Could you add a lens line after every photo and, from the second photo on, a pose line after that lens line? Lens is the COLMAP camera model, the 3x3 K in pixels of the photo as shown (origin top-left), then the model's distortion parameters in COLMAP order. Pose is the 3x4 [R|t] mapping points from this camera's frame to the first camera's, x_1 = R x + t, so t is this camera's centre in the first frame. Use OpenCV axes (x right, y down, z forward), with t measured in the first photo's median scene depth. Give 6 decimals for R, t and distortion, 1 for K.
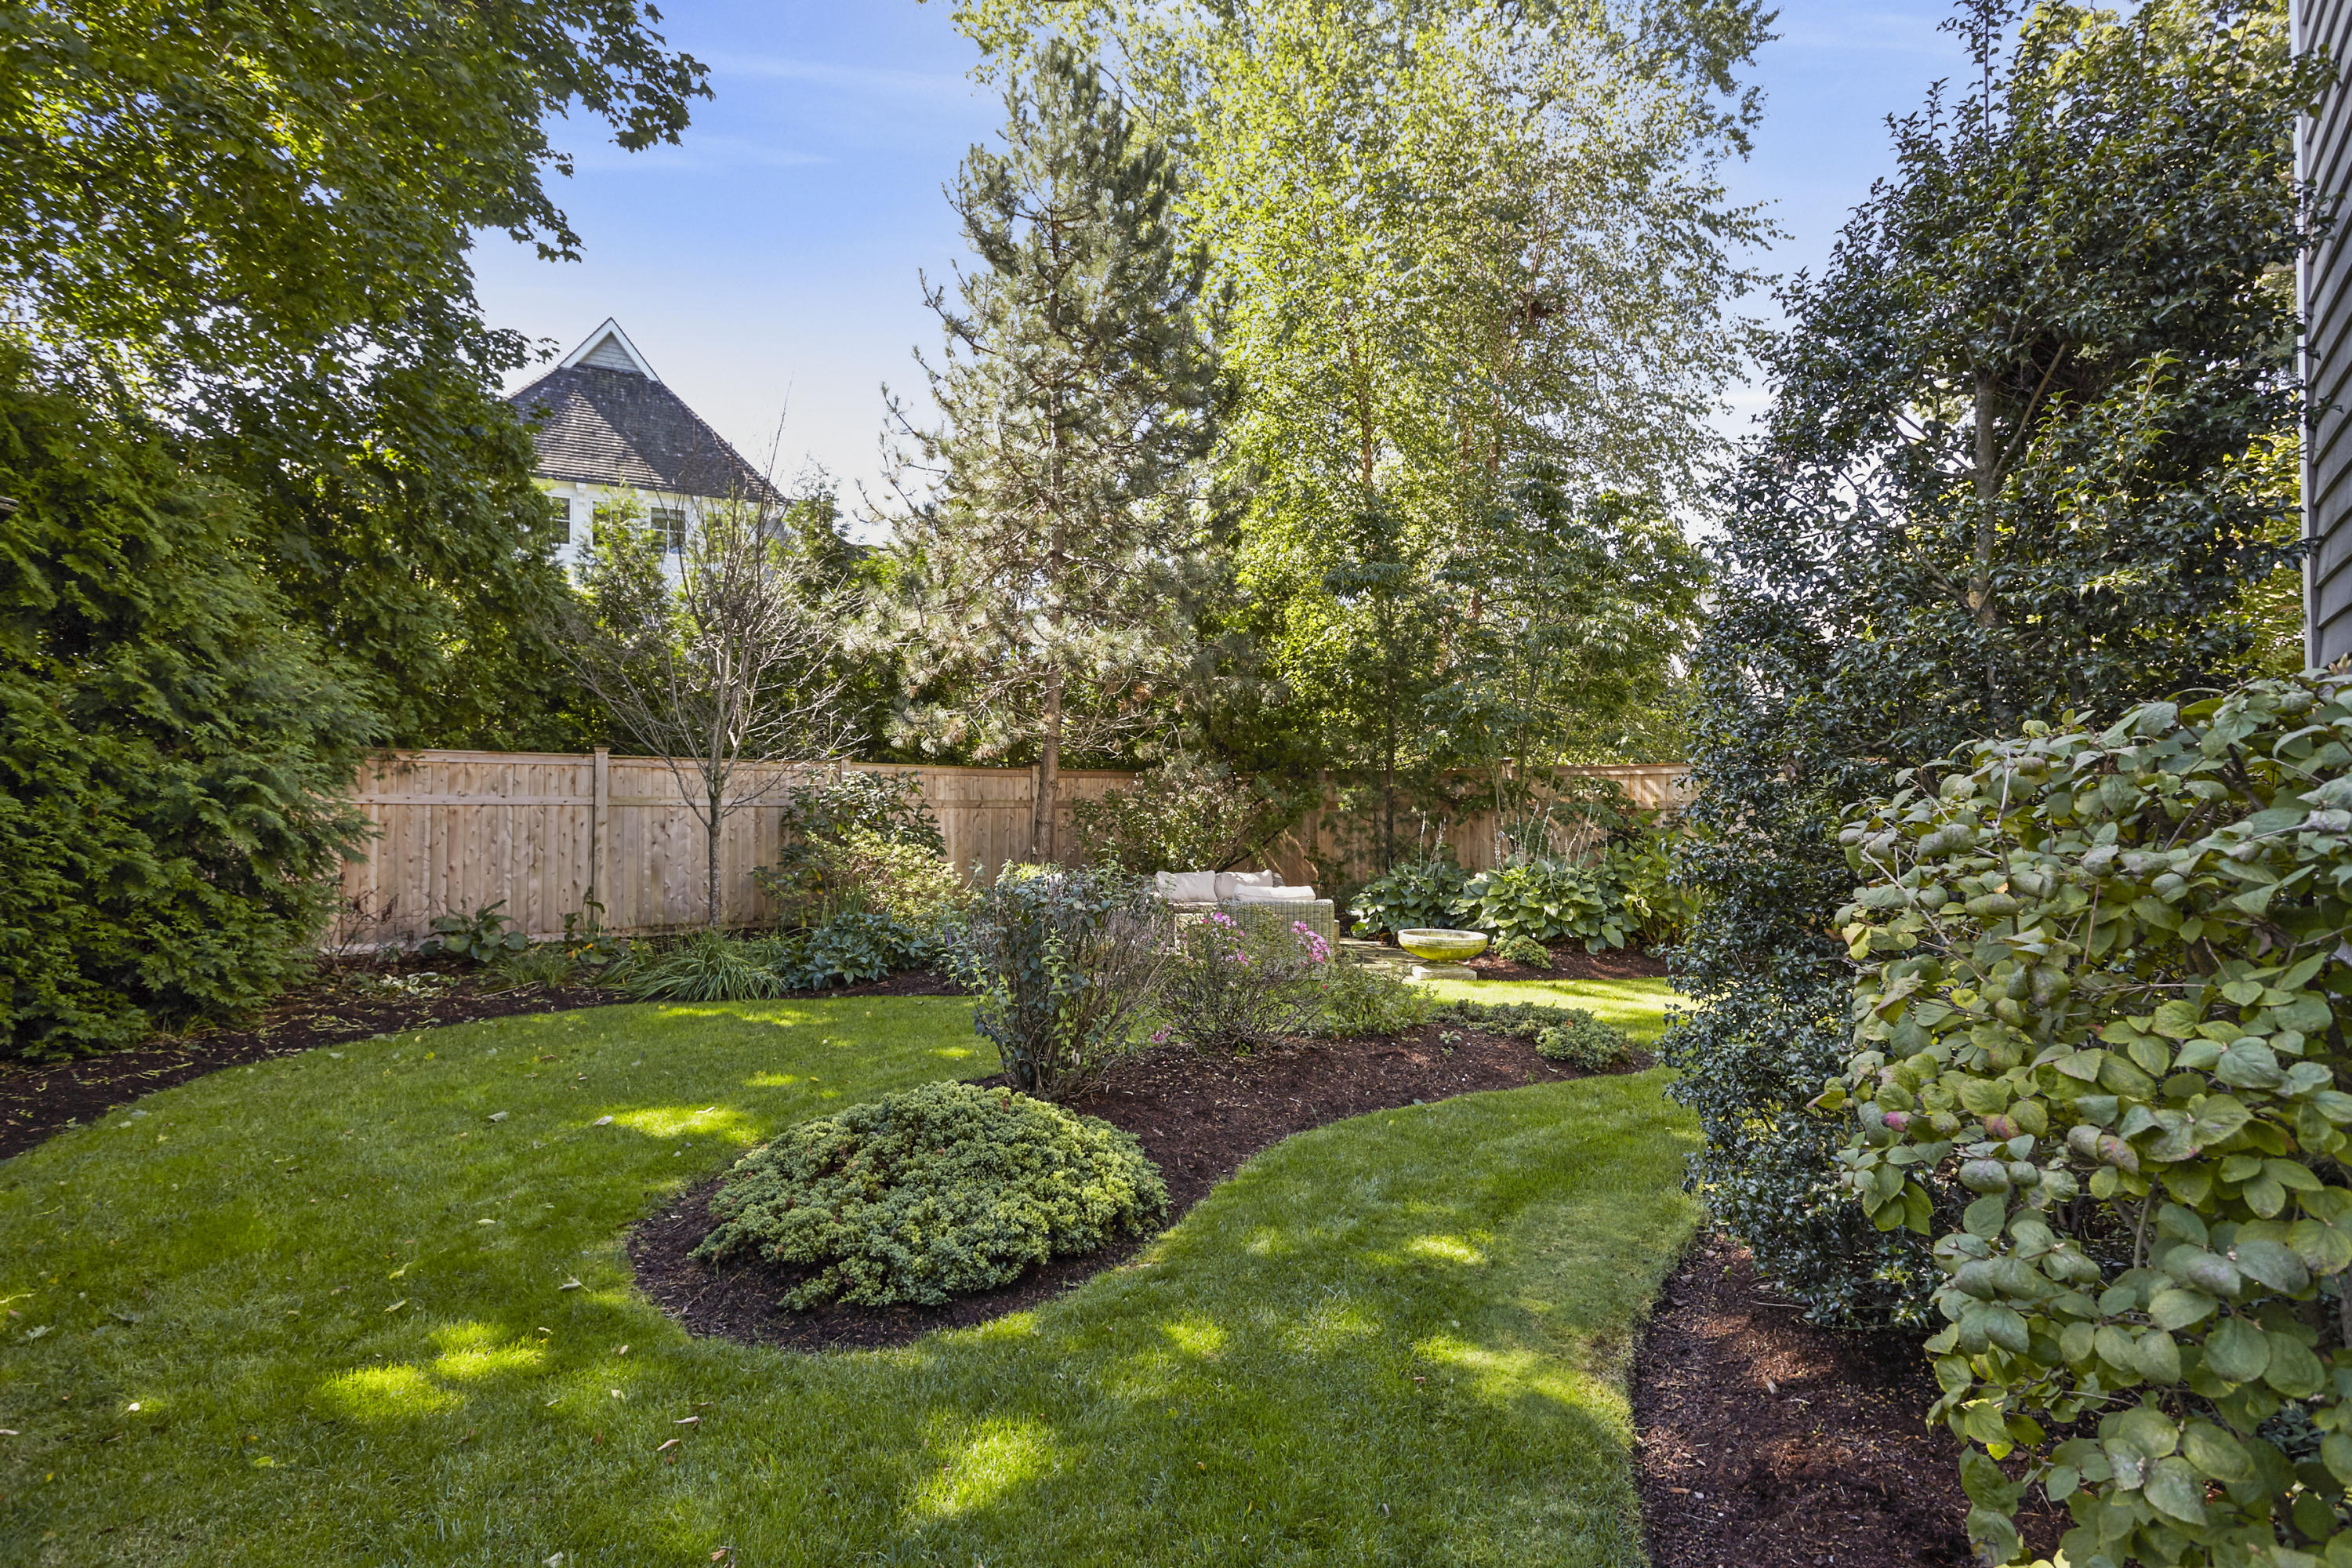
lens RADIAL K [[1147.0, 0, 1176.3], [0, 1147.0, 782.3], [0, 0, 1]] dist [0.015856, -0.001203]
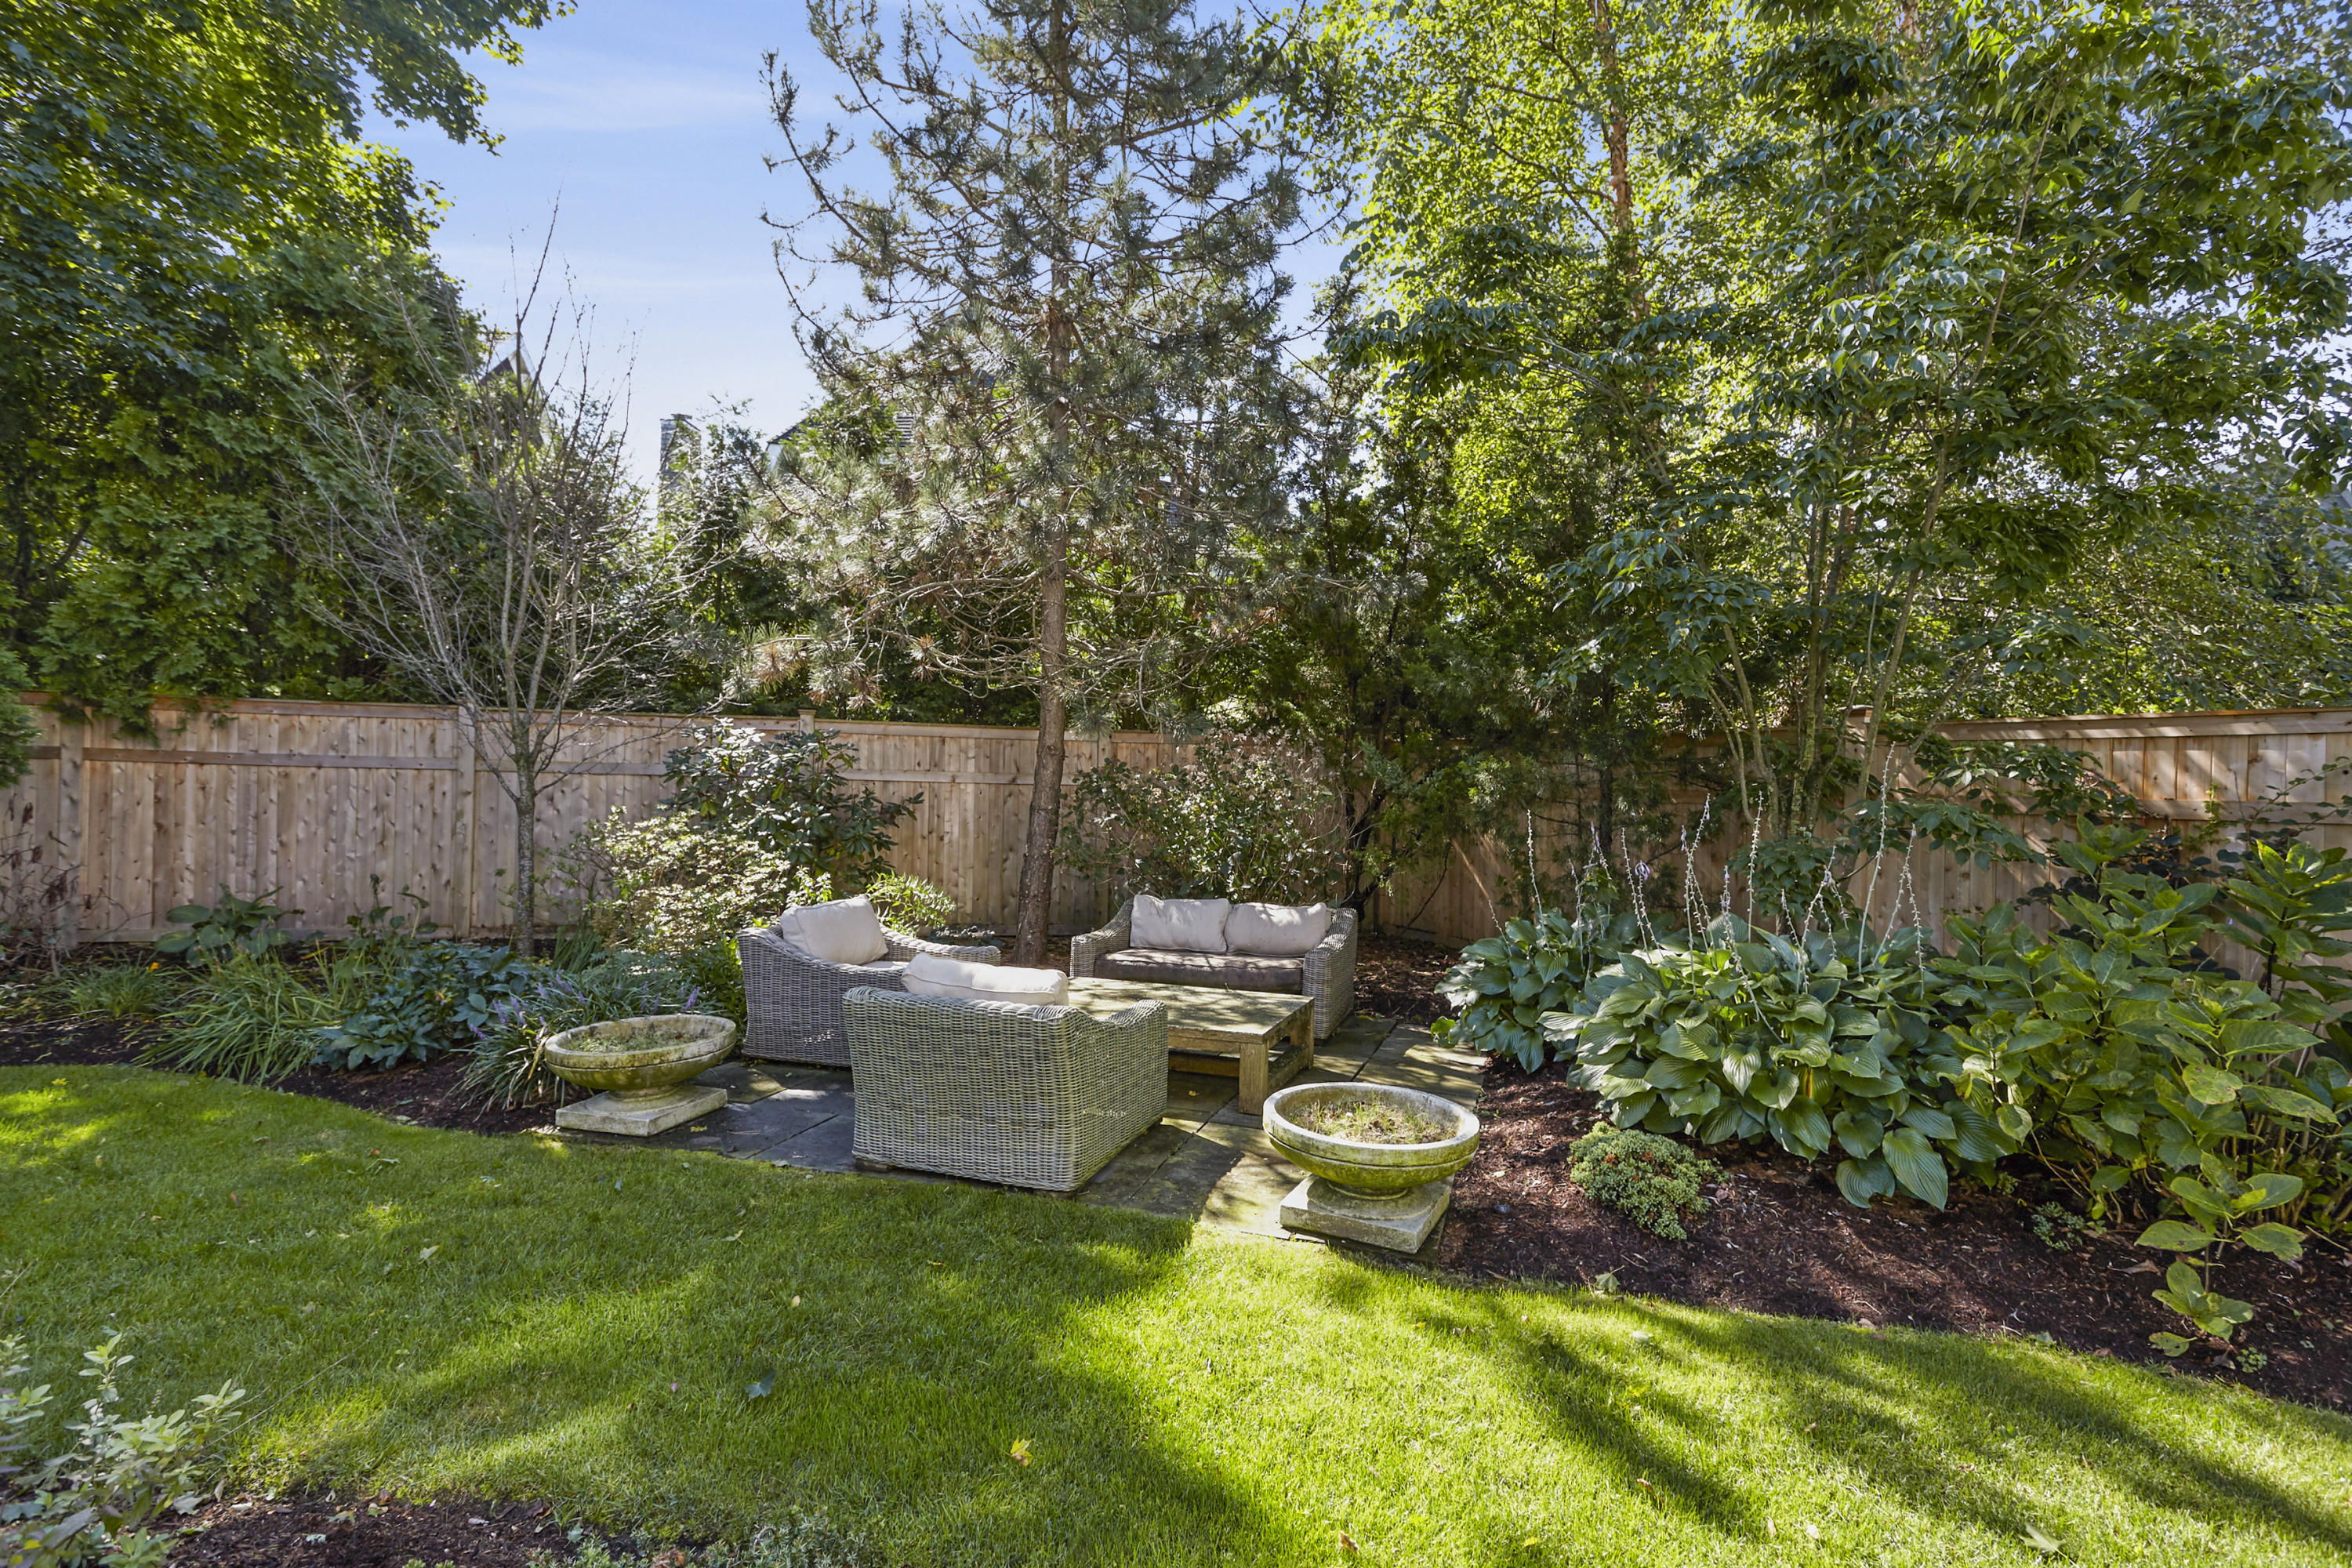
lens RADIAL K [[1147.0, 0, 1175.4], [0, 1147.0, 786.2], [0, 0, 1]] dist [0.015856, -0.001203]
pose [[0.898850, 0.021132, -0.437746, 0.321255], [-0.009410, 0.999537, 0.028931, 0.003022], [0.438155, -0.021885, 0.898633, 0.556856]]
